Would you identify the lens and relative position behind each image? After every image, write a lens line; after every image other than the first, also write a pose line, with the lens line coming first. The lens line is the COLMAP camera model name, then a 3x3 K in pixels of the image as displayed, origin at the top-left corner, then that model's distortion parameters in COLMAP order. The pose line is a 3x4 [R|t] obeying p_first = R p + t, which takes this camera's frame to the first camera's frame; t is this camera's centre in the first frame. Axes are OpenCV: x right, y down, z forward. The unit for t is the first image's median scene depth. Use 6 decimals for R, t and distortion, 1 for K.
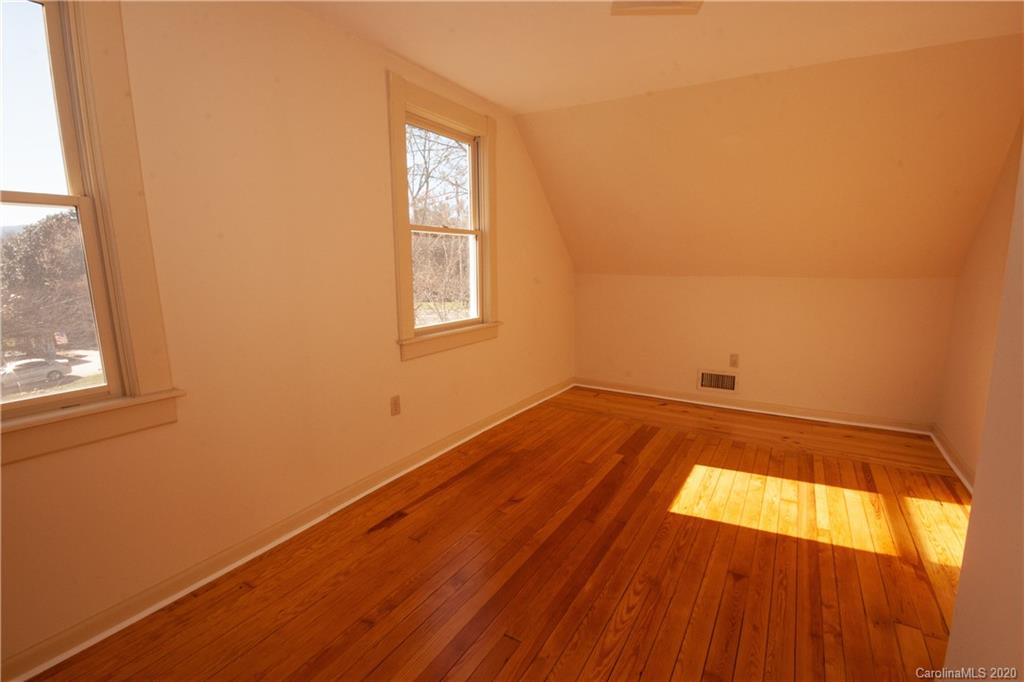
lens RADIAL K [[476.5, 0, 516.1], [0, 476.5, 347.7], [0, 0, 1]] dist [-0.002126, 0.000760]
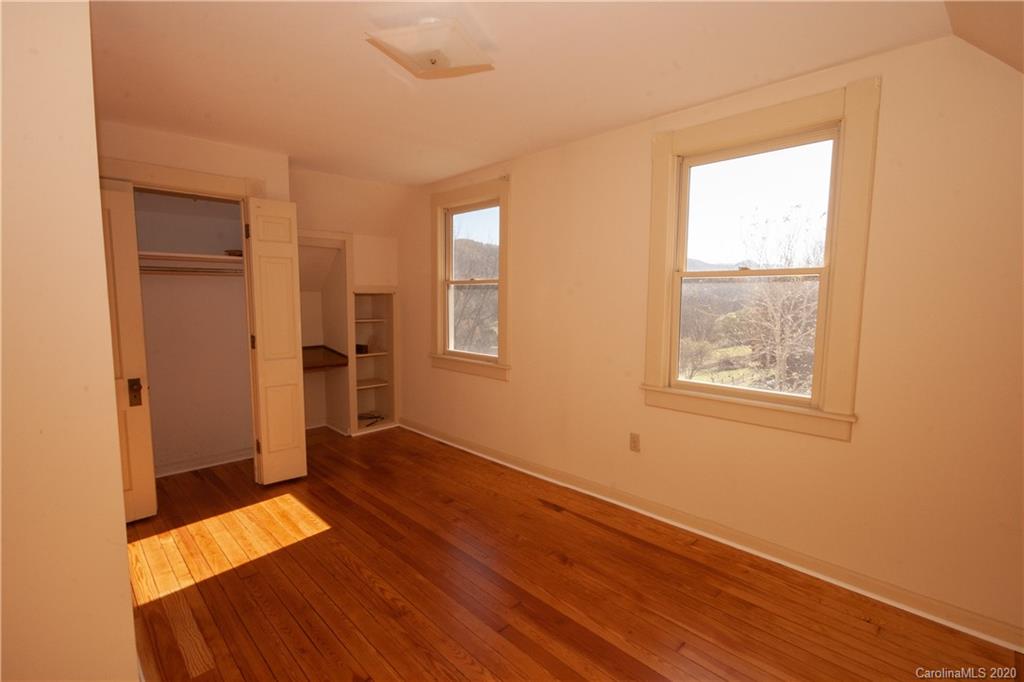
lens RADIAL K [[476.5, 0, 516.1], [0, 476.5, 347.7], [0, 0, 1]] dist [-0.002126, 0.000760]
pose [[-0.259763, 0.111387, -0.959227, 0.847309], [-0.166343, 0.973316, 0.158070, -0.217554], [0.951238, 0.200621, -0.234303, 0.994095]]
